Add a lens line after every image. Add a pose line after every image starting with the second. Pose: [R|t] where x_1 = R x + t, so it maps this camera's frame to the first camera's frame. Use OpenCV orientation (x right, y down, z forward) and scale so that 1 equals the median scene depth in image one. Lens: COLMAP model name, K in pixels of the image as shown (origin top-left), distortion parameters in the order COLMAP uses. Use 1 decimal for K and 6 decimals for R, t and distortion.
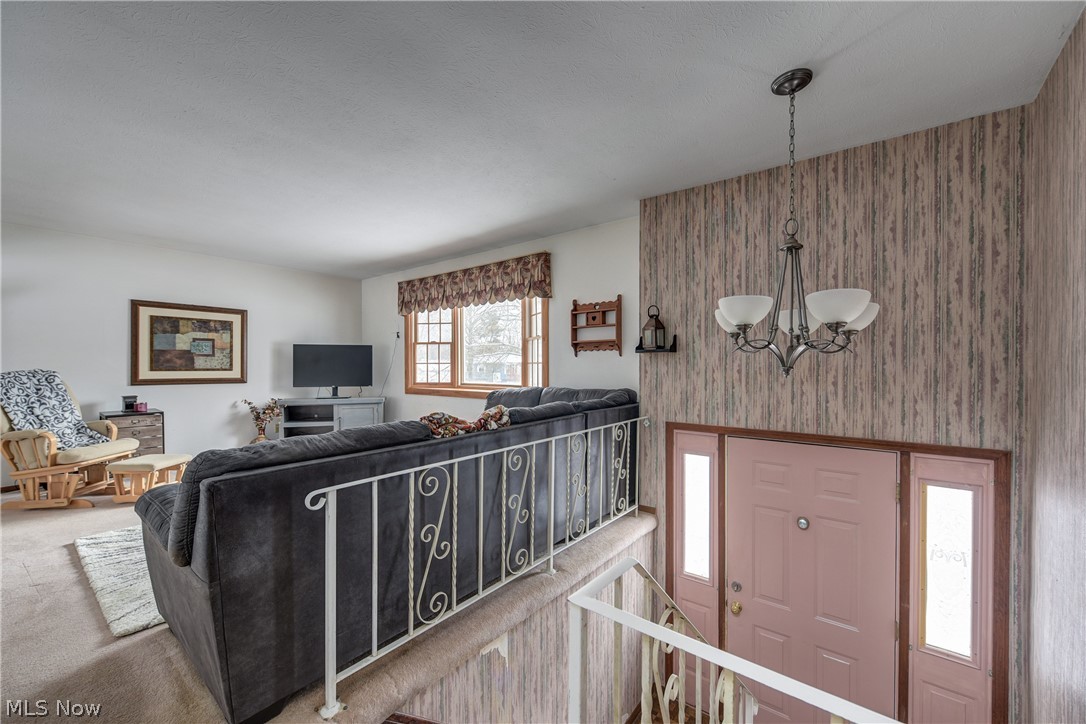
lens RADIAL K [[427.8, 0, 542.5], [0, 427.8, 366.7], [0, 0, 1]] dist [-0.003167, -0.000743]
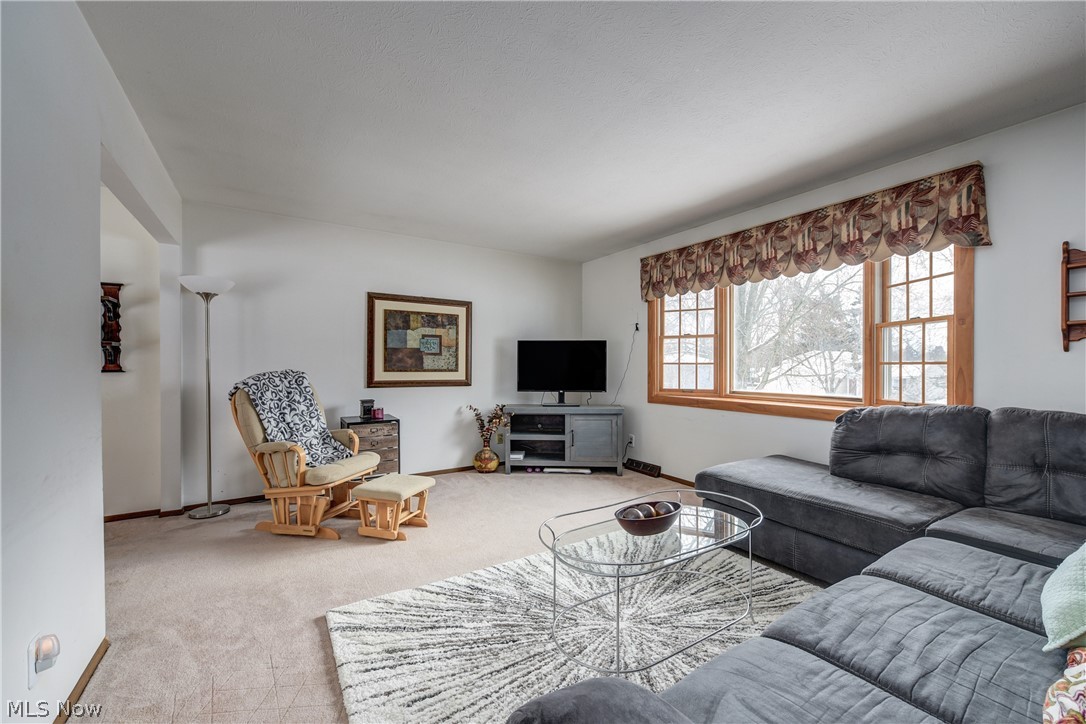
lens RADIAL K [[427.8, 0, 542.5], [0, 427.8, 366.7], [0, 0, 1]] dist [-0.003167, -0.000743]
pose [[0.943850, 0.003489, -0.330355, -0.377778], [-0.003286, 0.999994, 0.001172, -0.003259], [0.330357, -0.000020, 0.943856, 0.320793]]
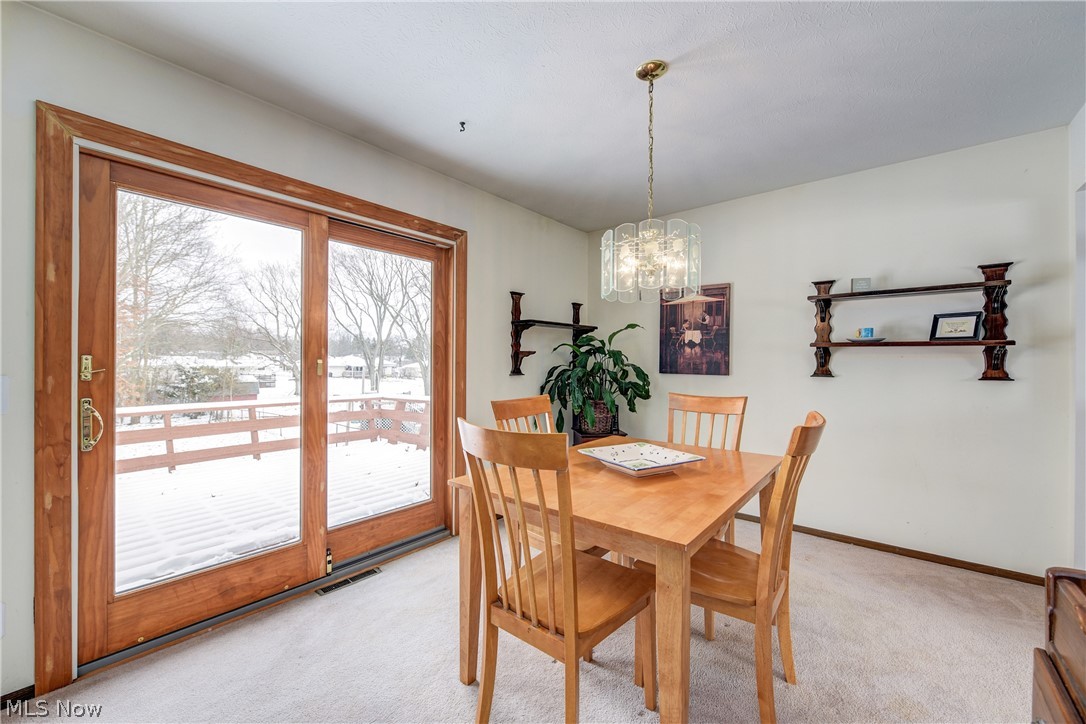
lens RADIAL K [[430.7, 0, 543.0], [0, 430.7, 362.0], [0, 0, 1]] dist [-0.001612, -0.000363]
pose [[-0.023115, 0.000599, -0.999733, -0.778034], [-0.011024, 0.999939, 0.000854, -0.009152], [0.999672, 0.011041, -0.023107, 0.175041]]
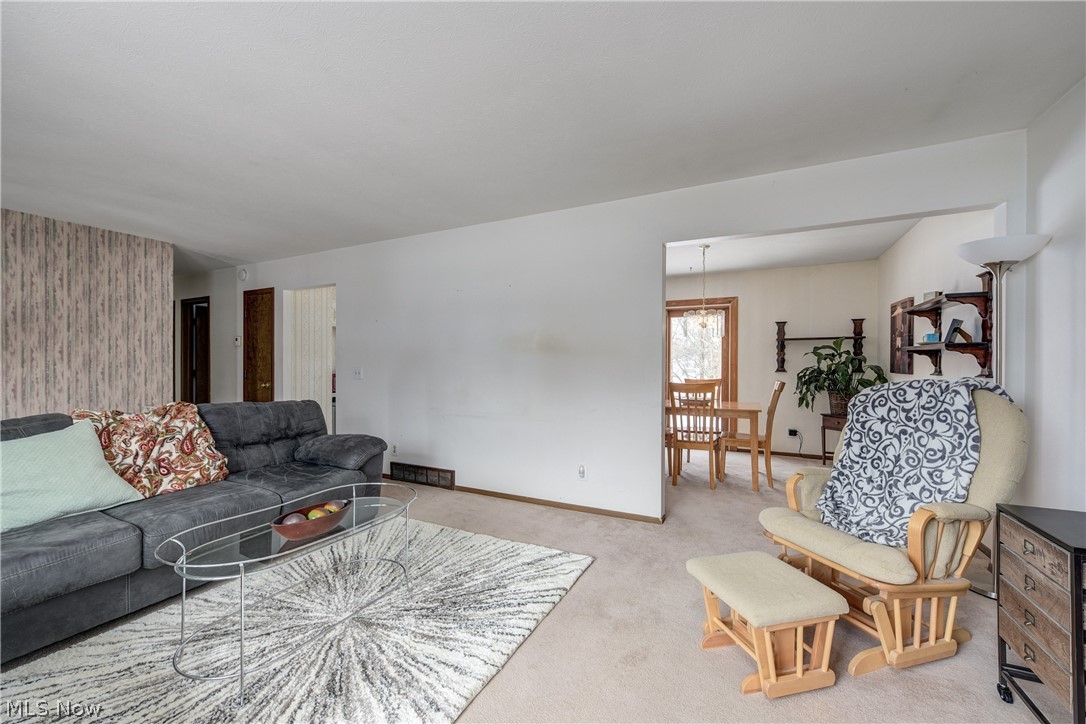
lens RADIAL K [[427.8, 0, 542.5], [0, 427.8, 366.7], [0, 0, 1]] dist [-0.003167, -0.000743]
pose [[-0.979300, -0.002266, -0.202401, -0.578228], [-0.004506, 0.999934, 0.010609, -0.010388], [0.202363, 0.011301, -0.979245, 1.348299]]
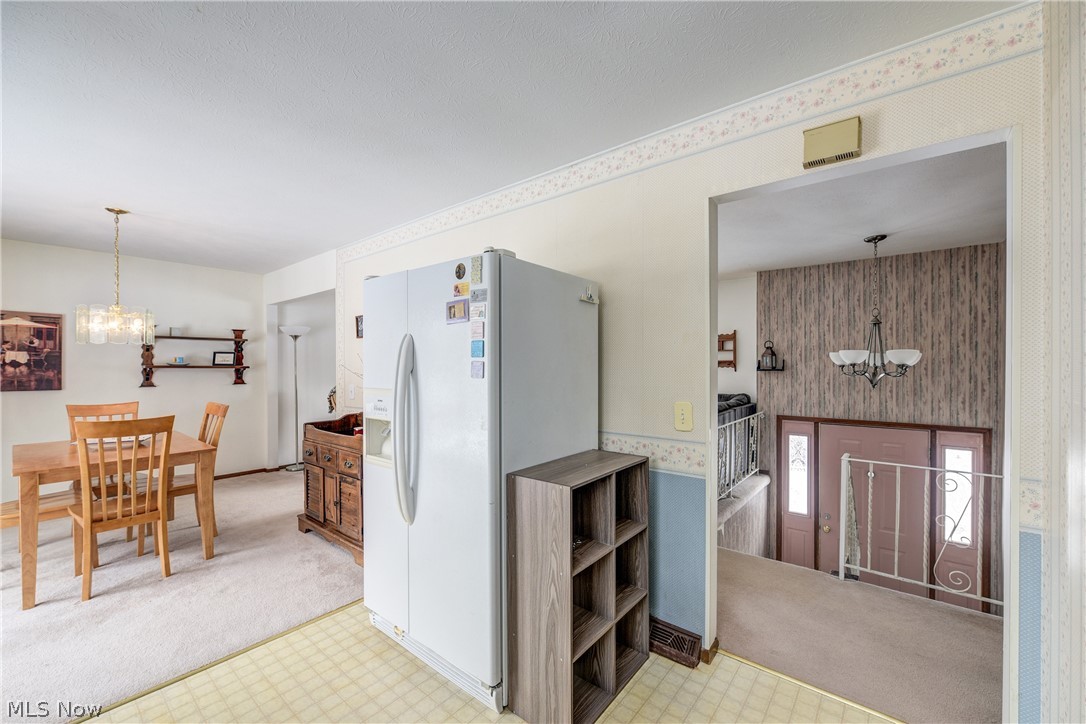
lens RADIAL K [[433.5, 0, 542.5], [0, 433.5, 367.5], [0, 0, 1]] dist [-0.006336, -0.000392]
pose [[0.999834, -0.001770, -0.018108, -0.453713], [0.001732, 0.999996, -0.002120, -0.036587], [0.018111, 0.002089, 0.999834, -0.502115]]
